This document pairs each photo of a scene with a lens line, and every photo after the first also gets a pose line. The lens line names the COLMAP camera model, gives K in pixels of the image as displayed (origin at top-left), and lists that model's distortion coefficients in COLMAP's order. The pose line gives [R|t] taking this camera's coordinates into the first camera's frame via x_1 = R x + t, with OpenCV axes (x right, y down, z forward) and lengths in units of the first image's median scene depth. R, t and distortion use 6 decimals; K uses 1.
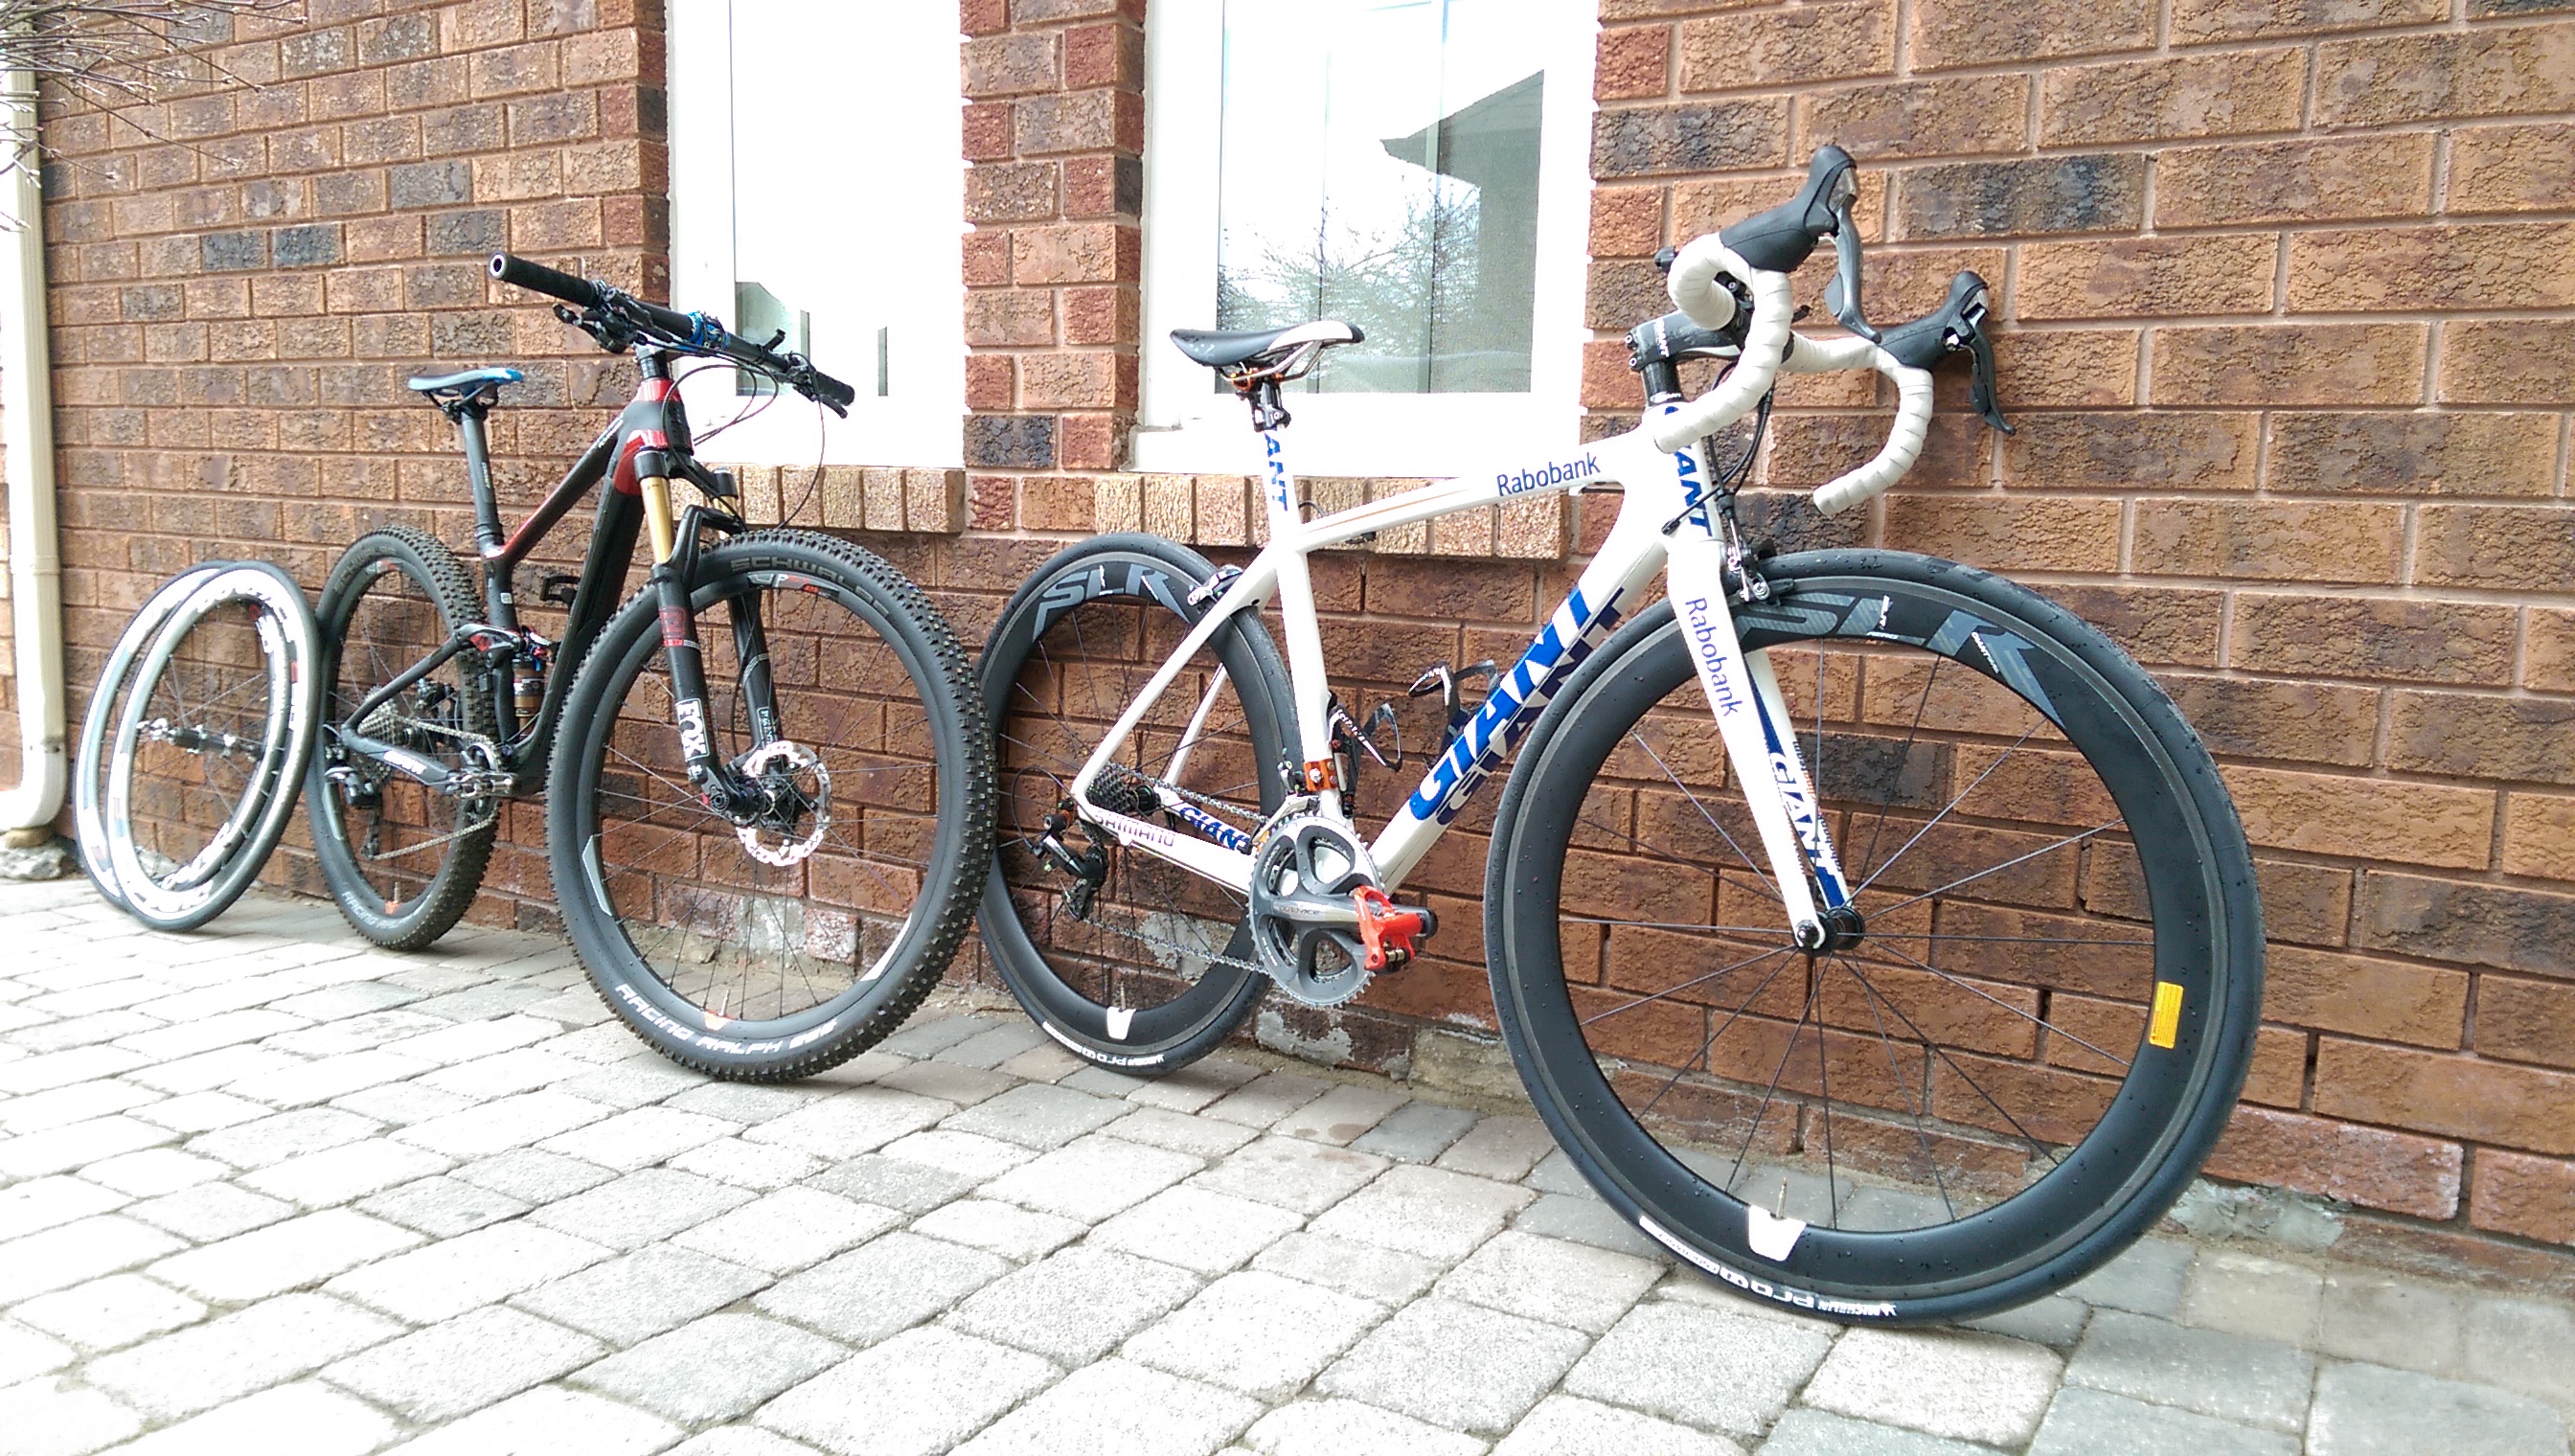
lens RADIAL K [[1845.0, 0, 1275.9], [0, 1845.0, 718.0], [0, 0, 1]] dist [0.078516, -0.111599]
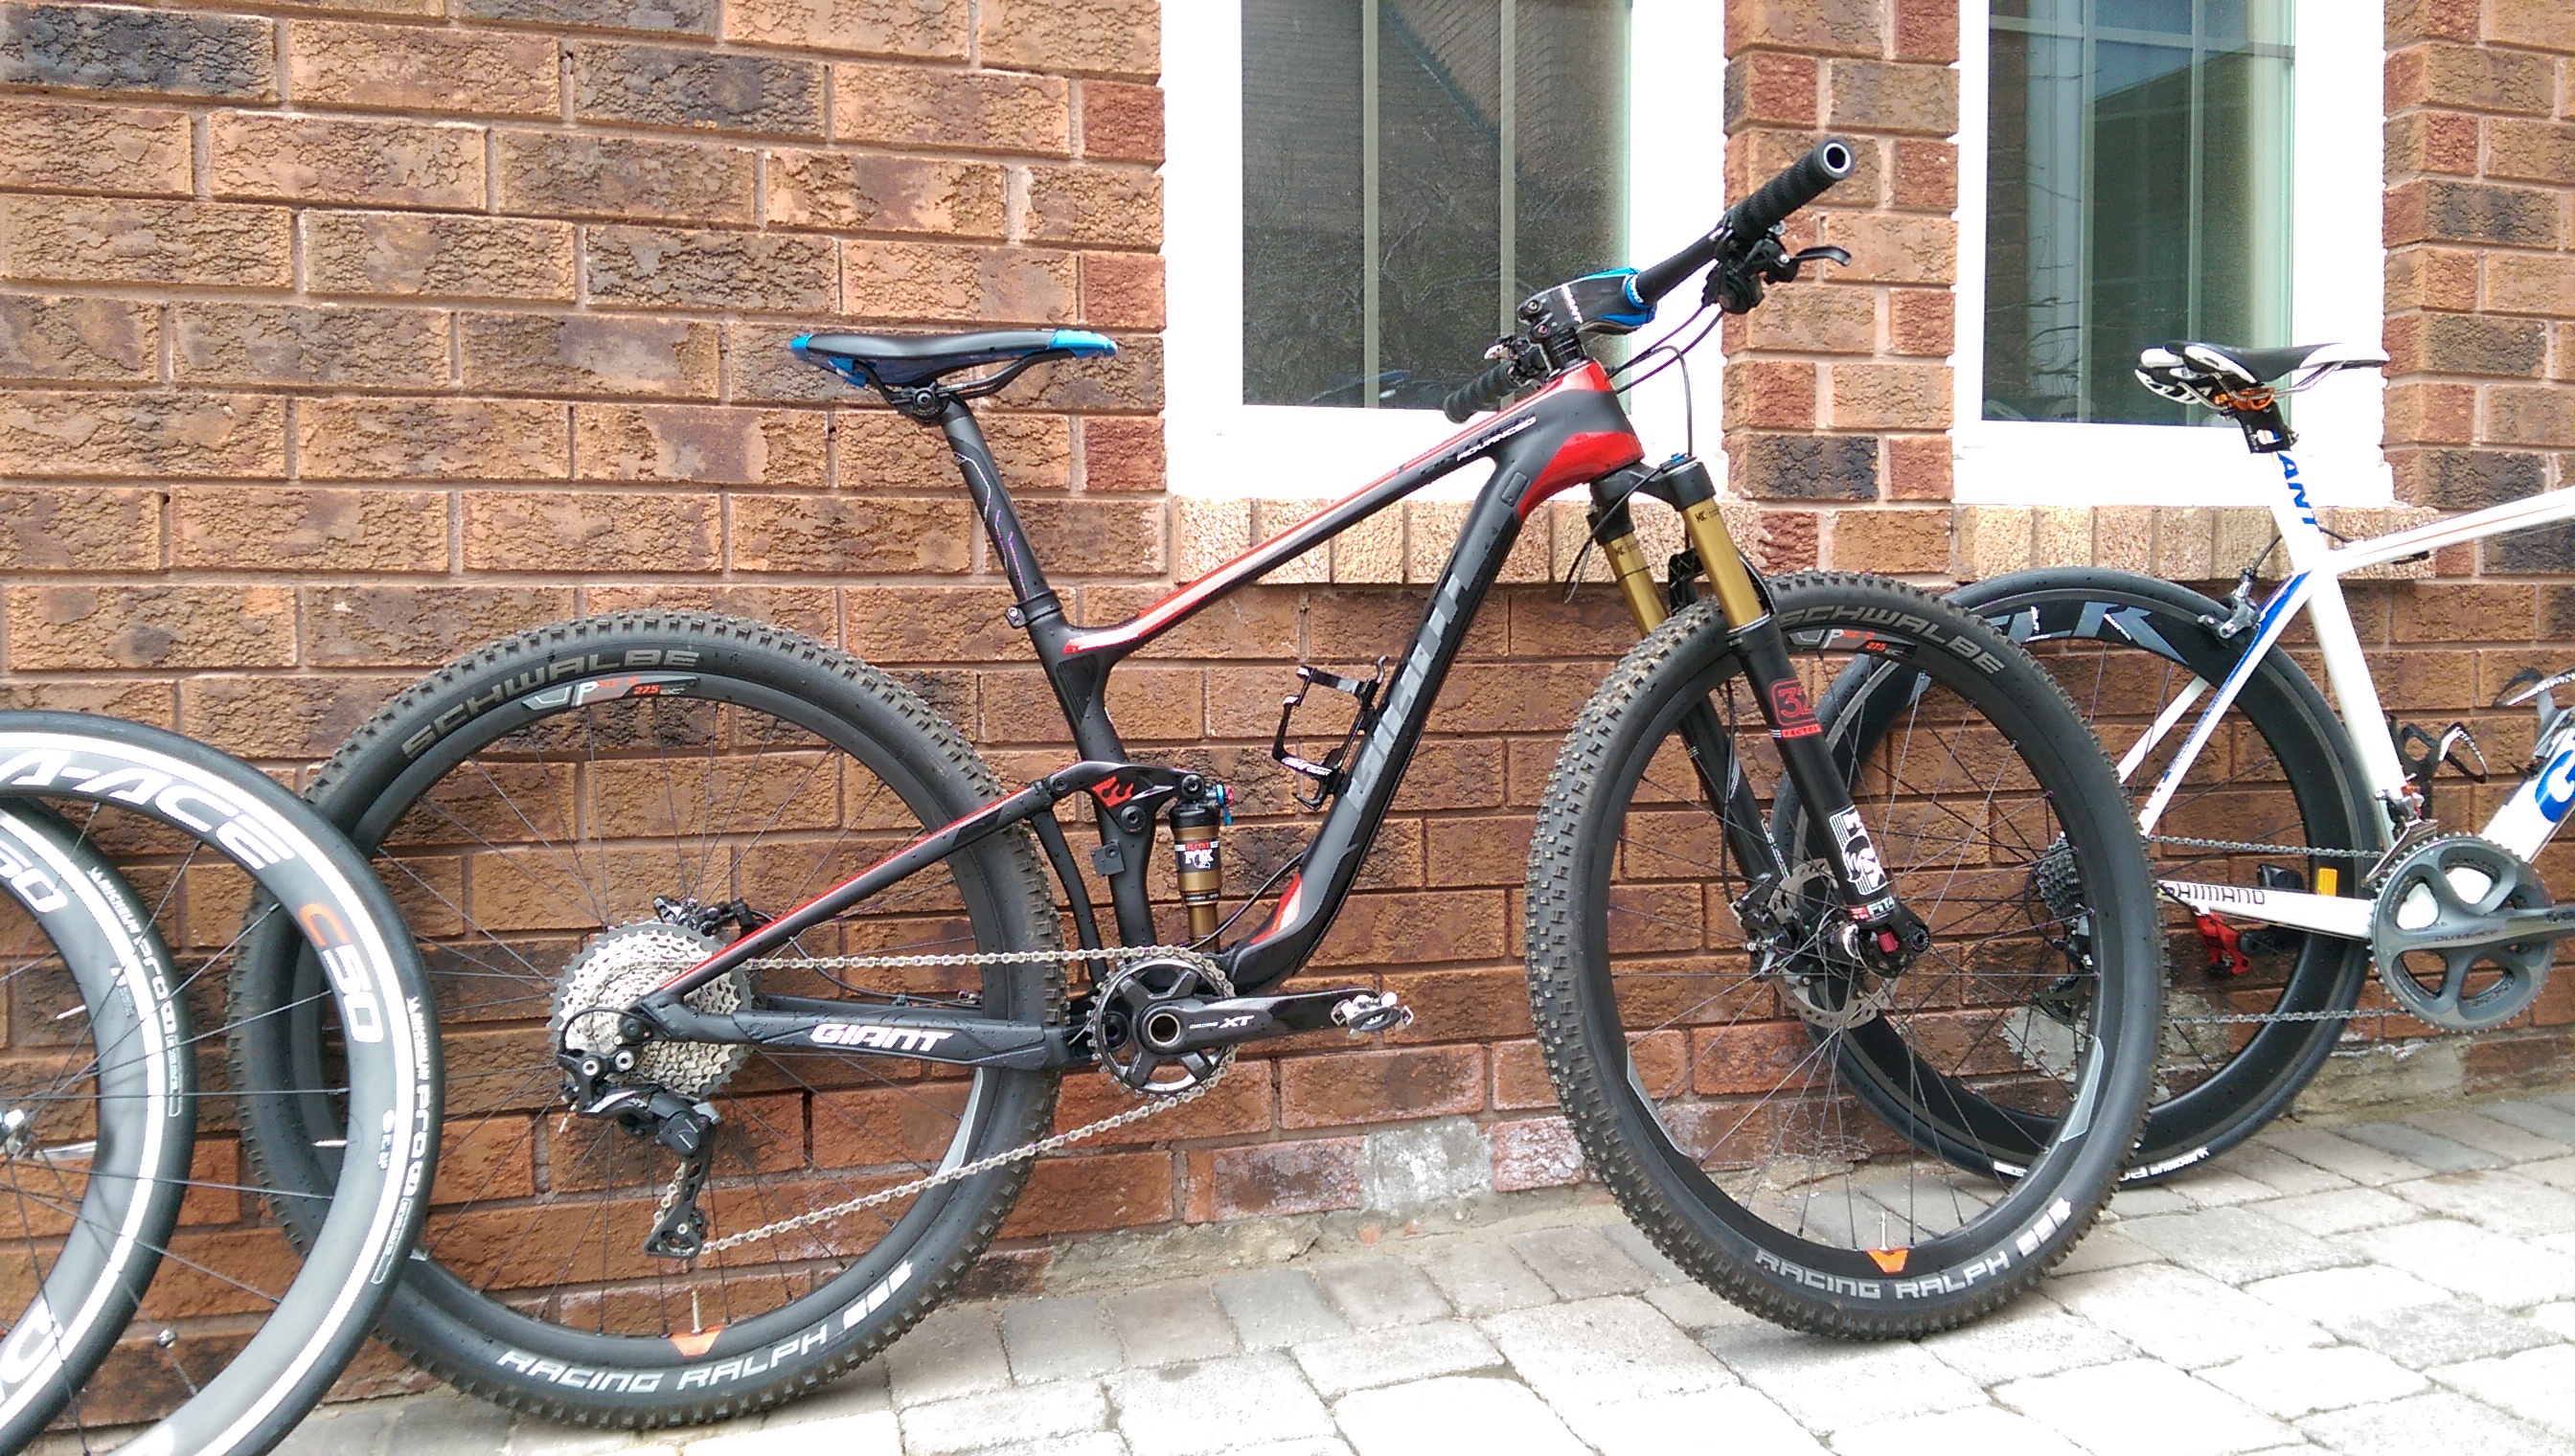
lens RADIAL K [[1845.0, 0, 1275.9], [0, 1845.0, 718.0], [0, 0, 1]] dist [0.078516, -0.111599]
pose [[0.666689, -0.060315, 0.742892, -1.191613], [0.117801, 0.992719, -0.025119, -0.061721], [-0.735968, 0.104260, 0.668940, 0.830578]]
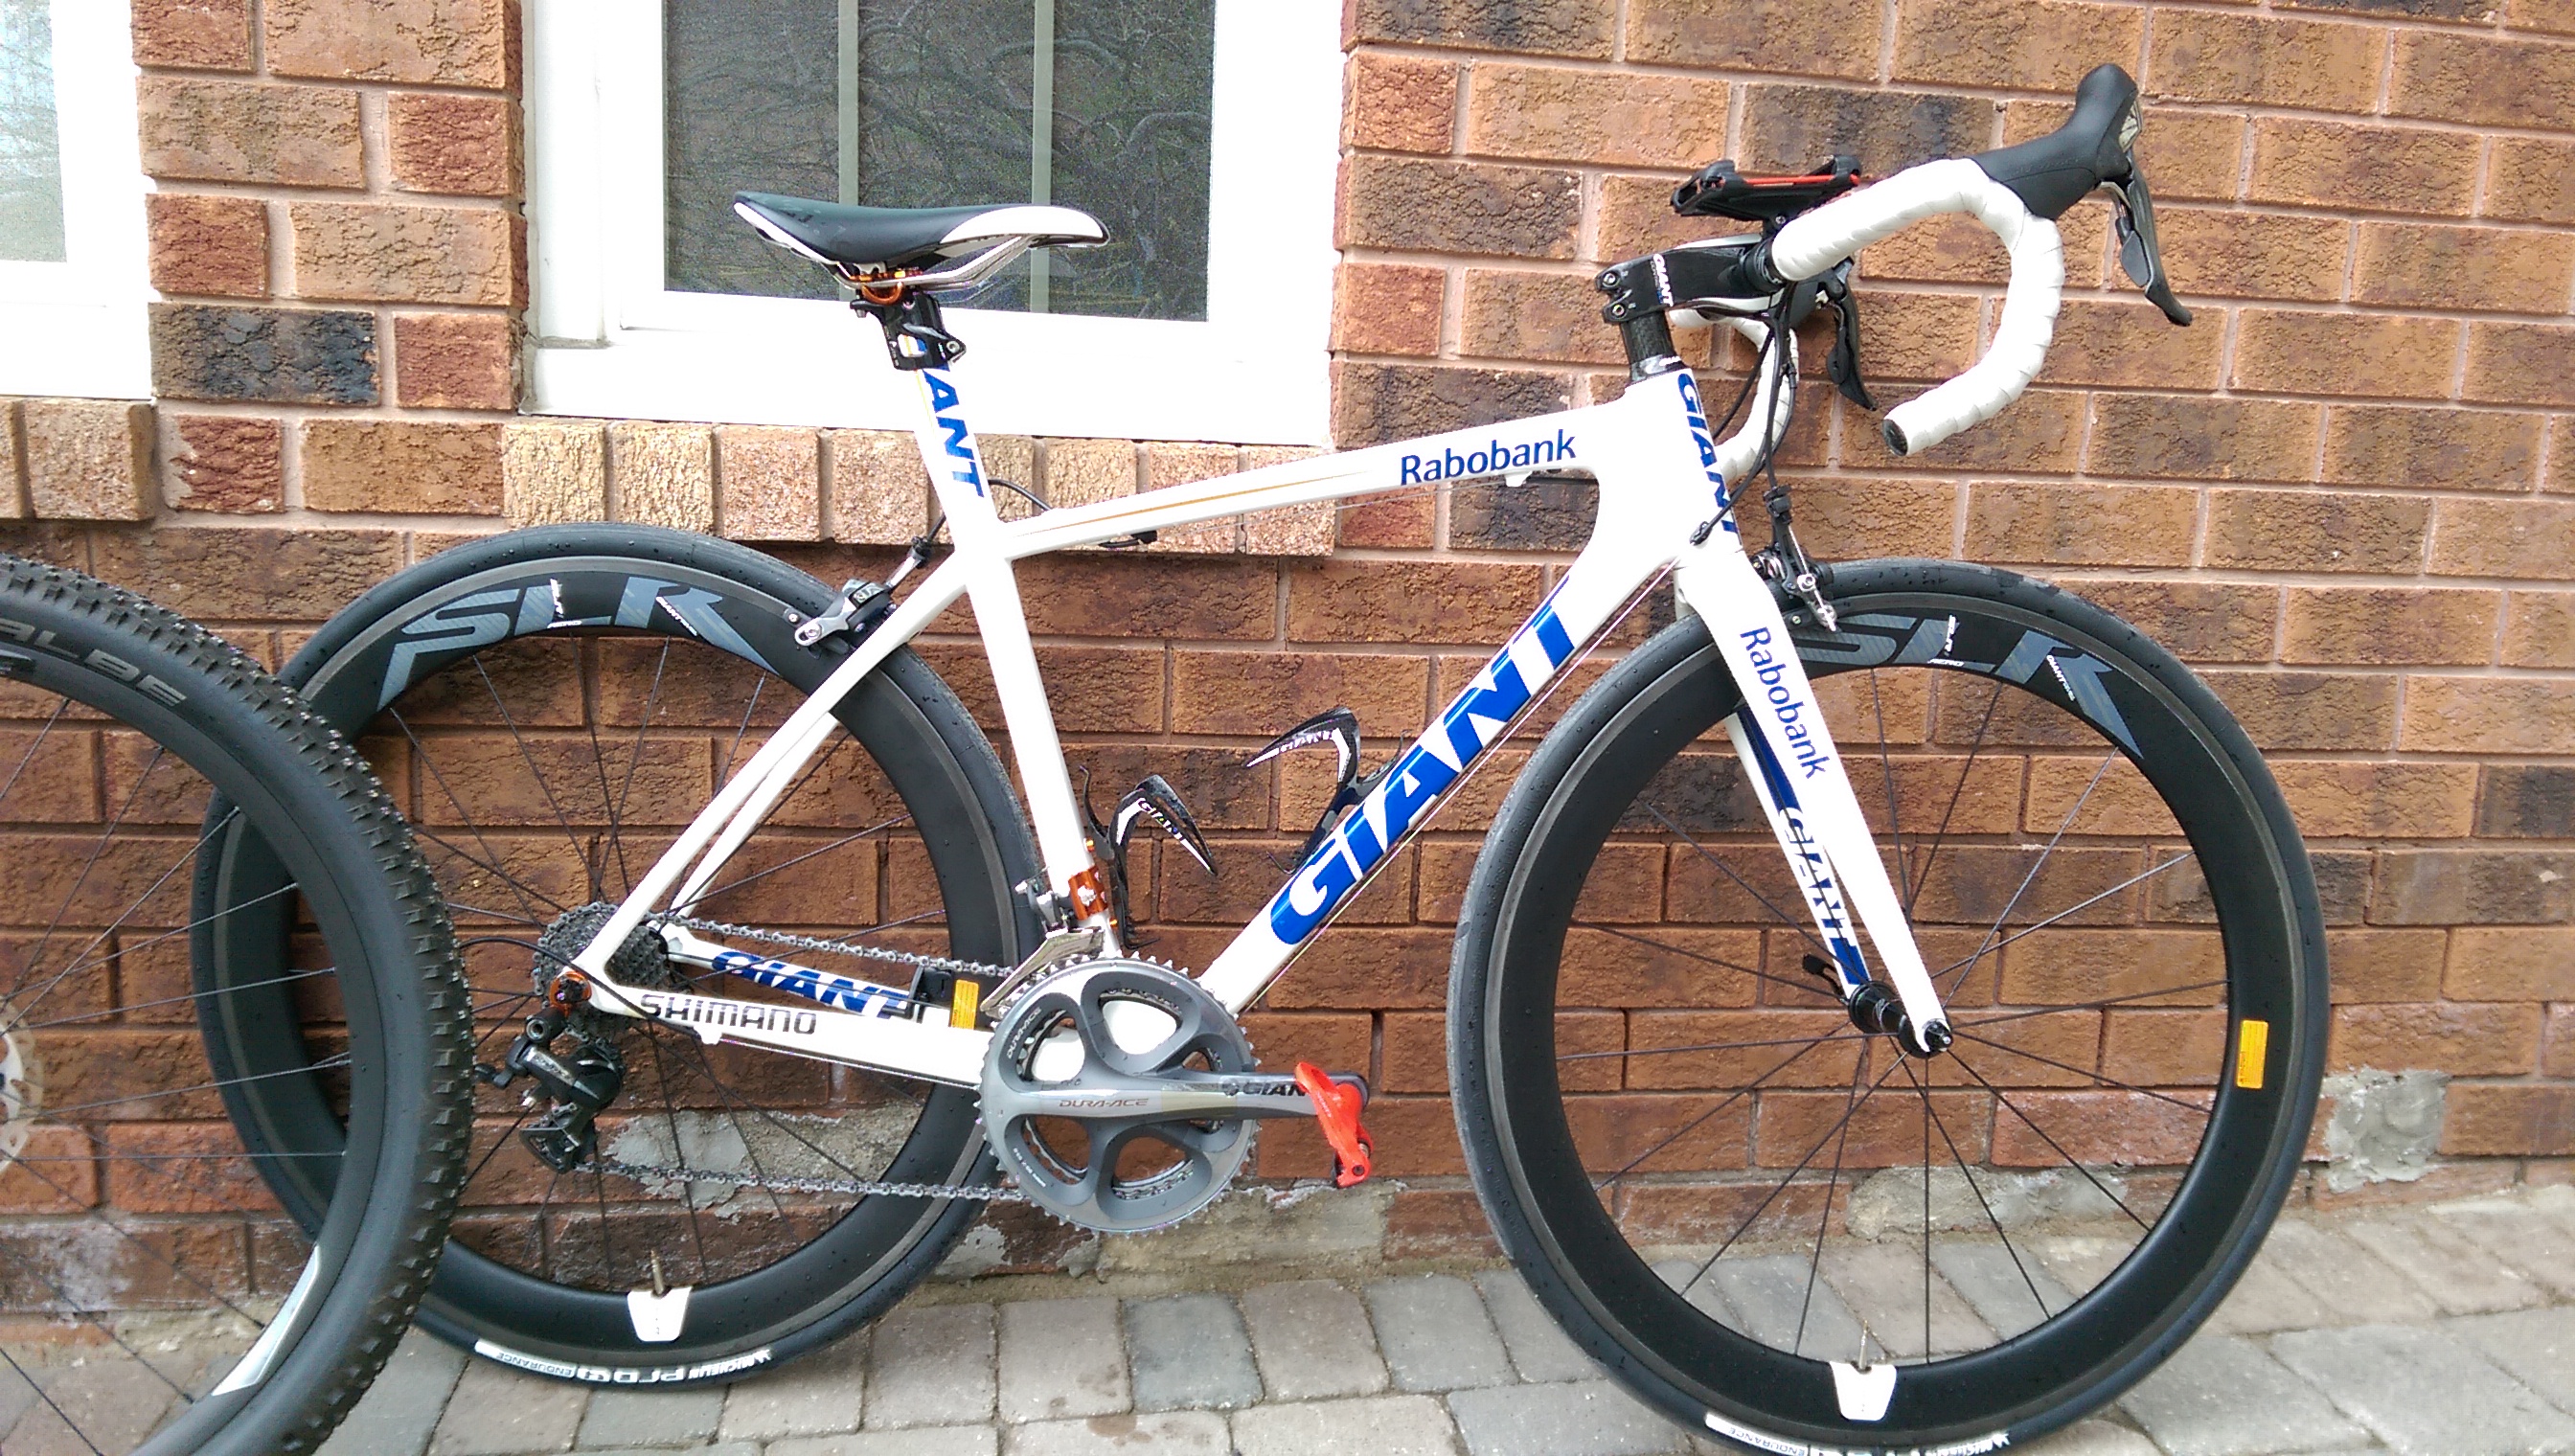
lens RADIAL K [[1858.5, 0, 1293.0], [0, 1858.5, 717.6], [0, 0, 1]] dist [0.083179, -0.135234]
pose [[0.753750, -0.104301, 0.648831, -0.378707], [0.057956, 0.994028, 0.092464, -0.097658], [-0.654601, -0.032091, 0.755293, 0.471124]]
